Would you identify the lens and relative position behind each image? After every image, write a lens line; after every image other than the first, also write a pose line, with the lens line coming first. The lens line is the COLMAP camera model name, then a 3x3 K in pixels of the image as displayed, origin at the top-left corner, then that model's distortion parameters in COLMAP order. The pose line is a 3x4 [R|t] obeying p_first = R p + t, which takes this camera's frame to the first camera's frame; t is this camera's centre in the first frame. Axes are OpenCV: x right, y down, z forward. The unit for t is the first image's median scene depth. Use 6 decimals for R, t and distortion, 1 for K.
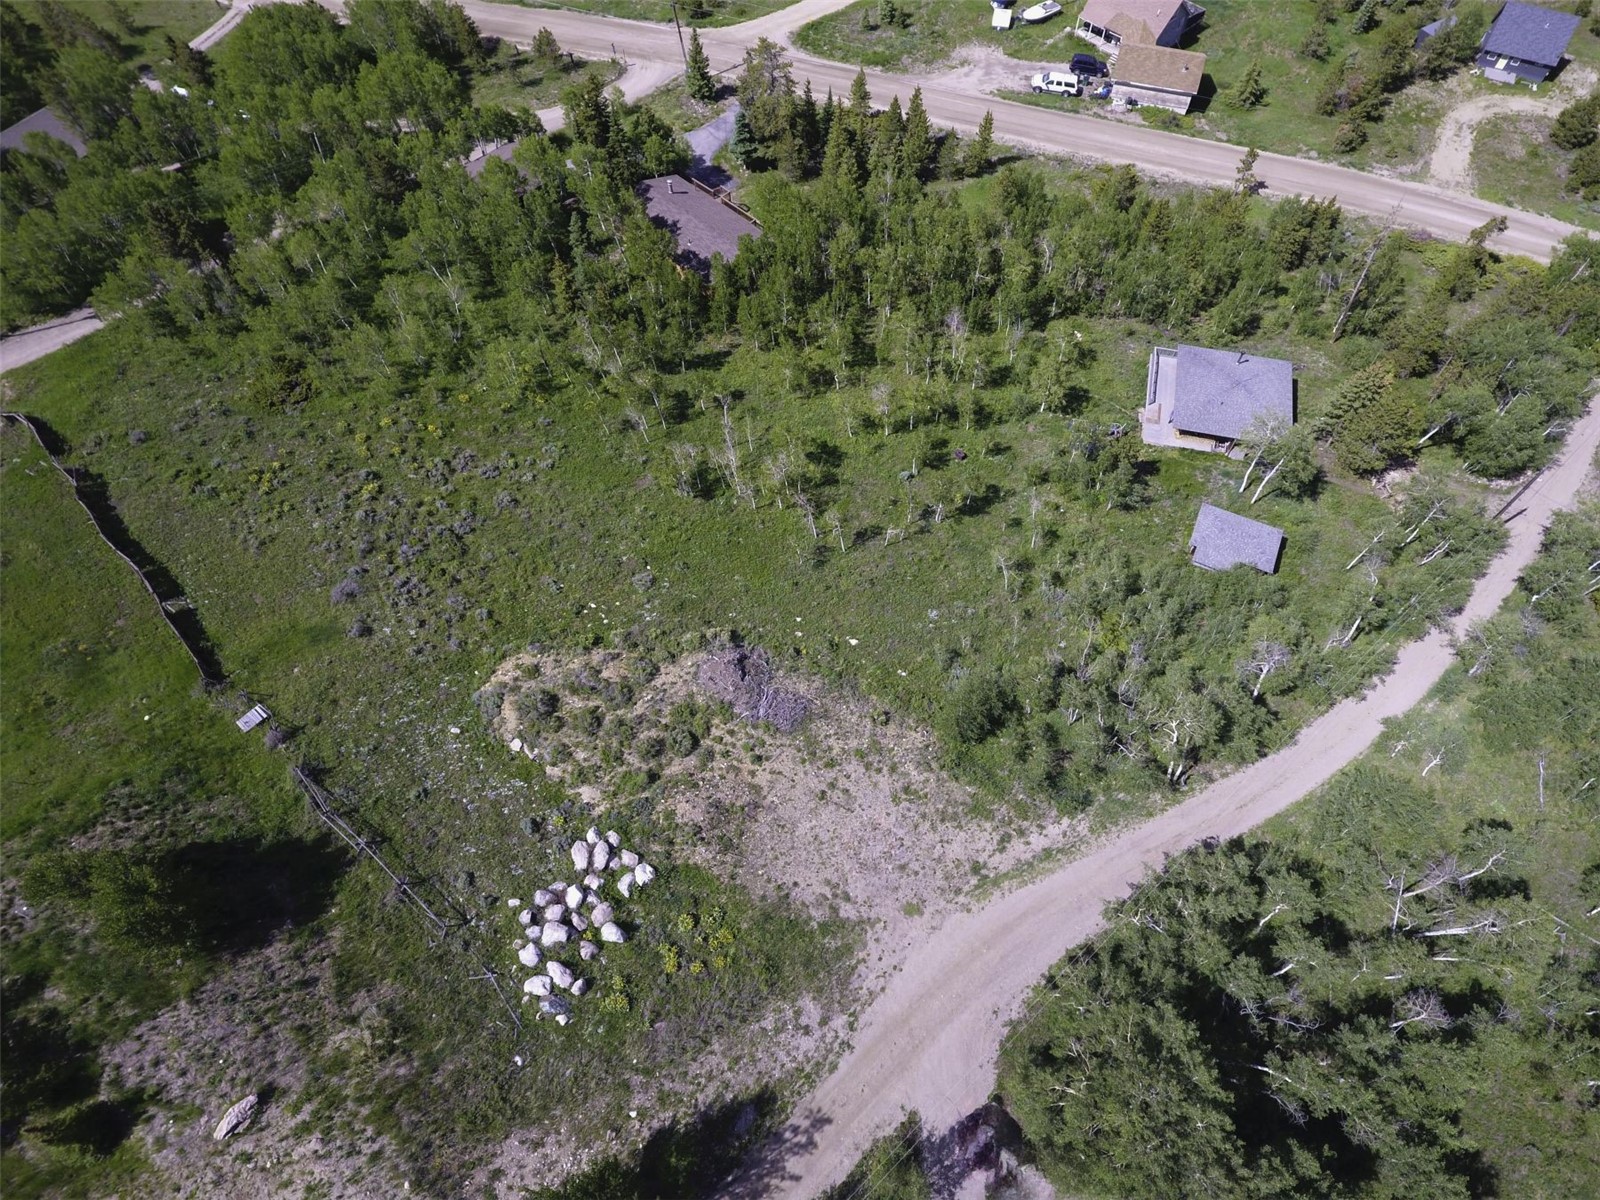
lens RADIAL K [[937.7, 0, 808.7], [0, 937.7, 601.9], [0, 0, 1]] dist [-0.004099, 0.000906]
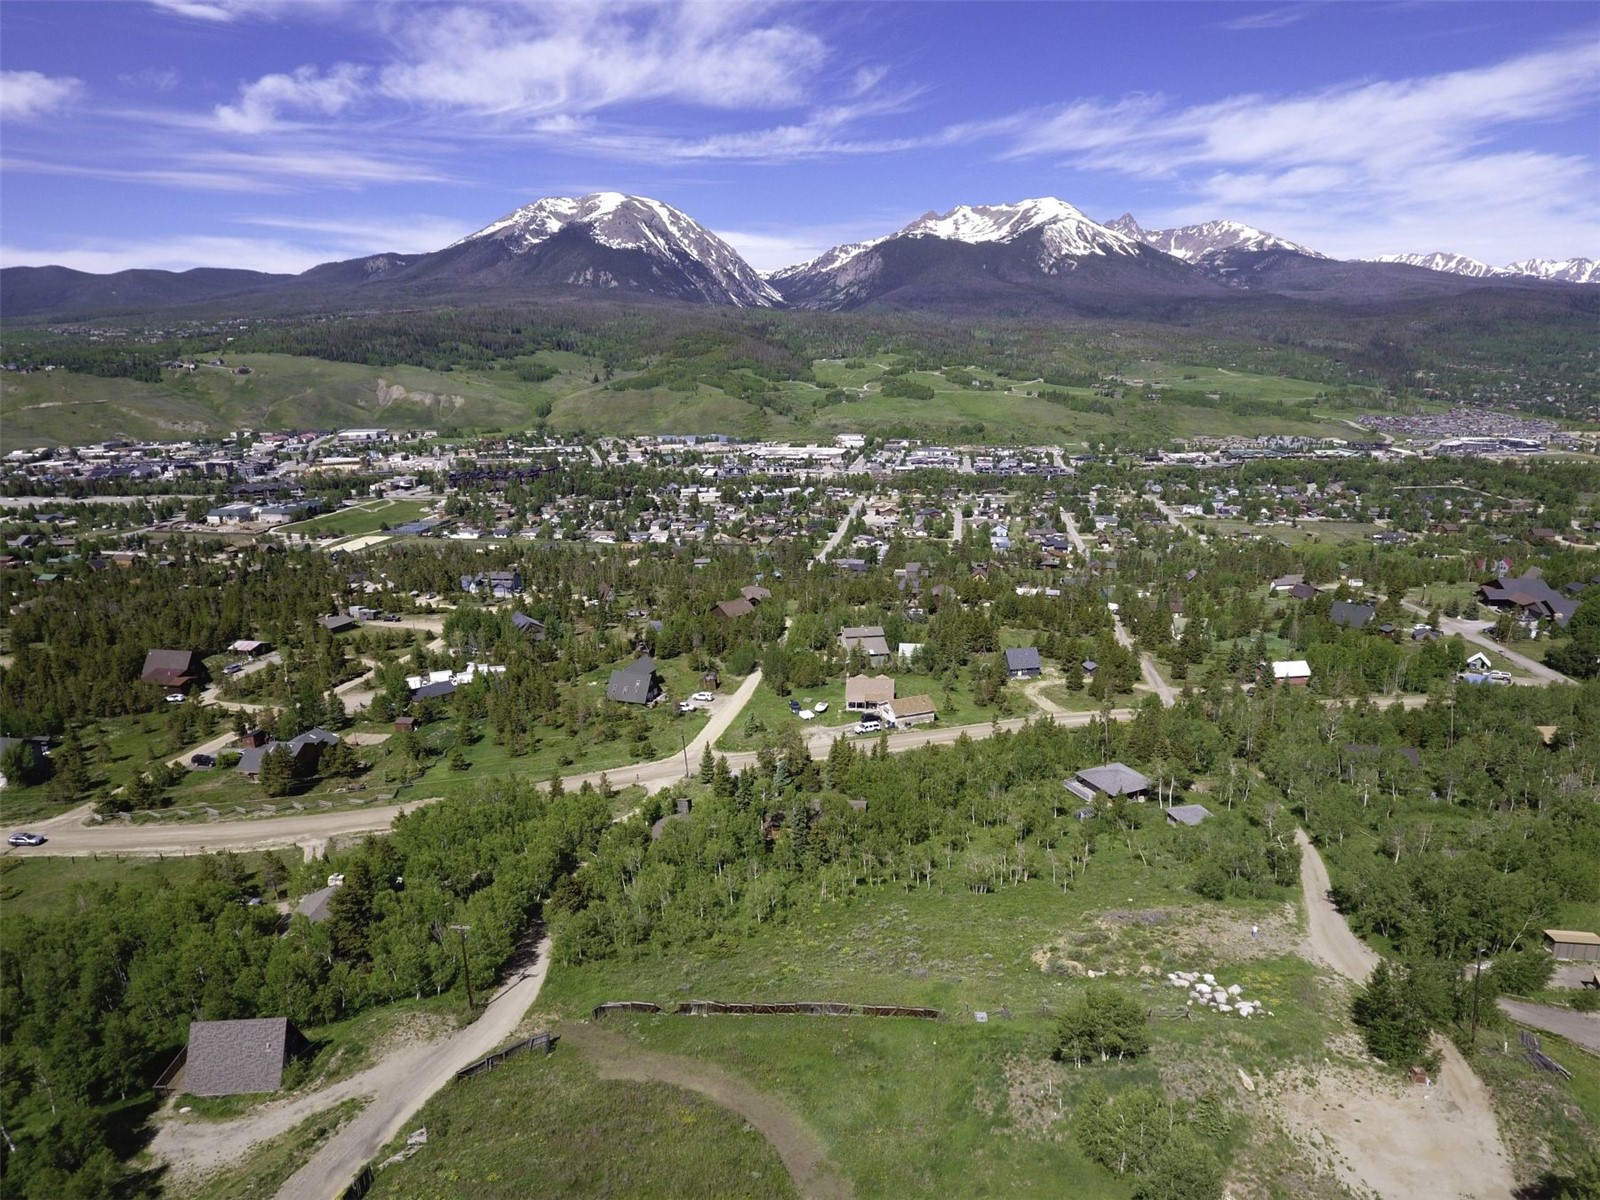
lens RADIAL K [[943.7, 0, 811.3], [0, 943.7, 599.3], [0, 0, 1]] dist [-0.004624, 0.000404]
pose [[0.787835, -0.149584, 0.597445, -1.597514], [0.536522, 0.643024, -0.546502, 0.371445], [-0.302424, 0.751095, 0.586852, -0.331205]]
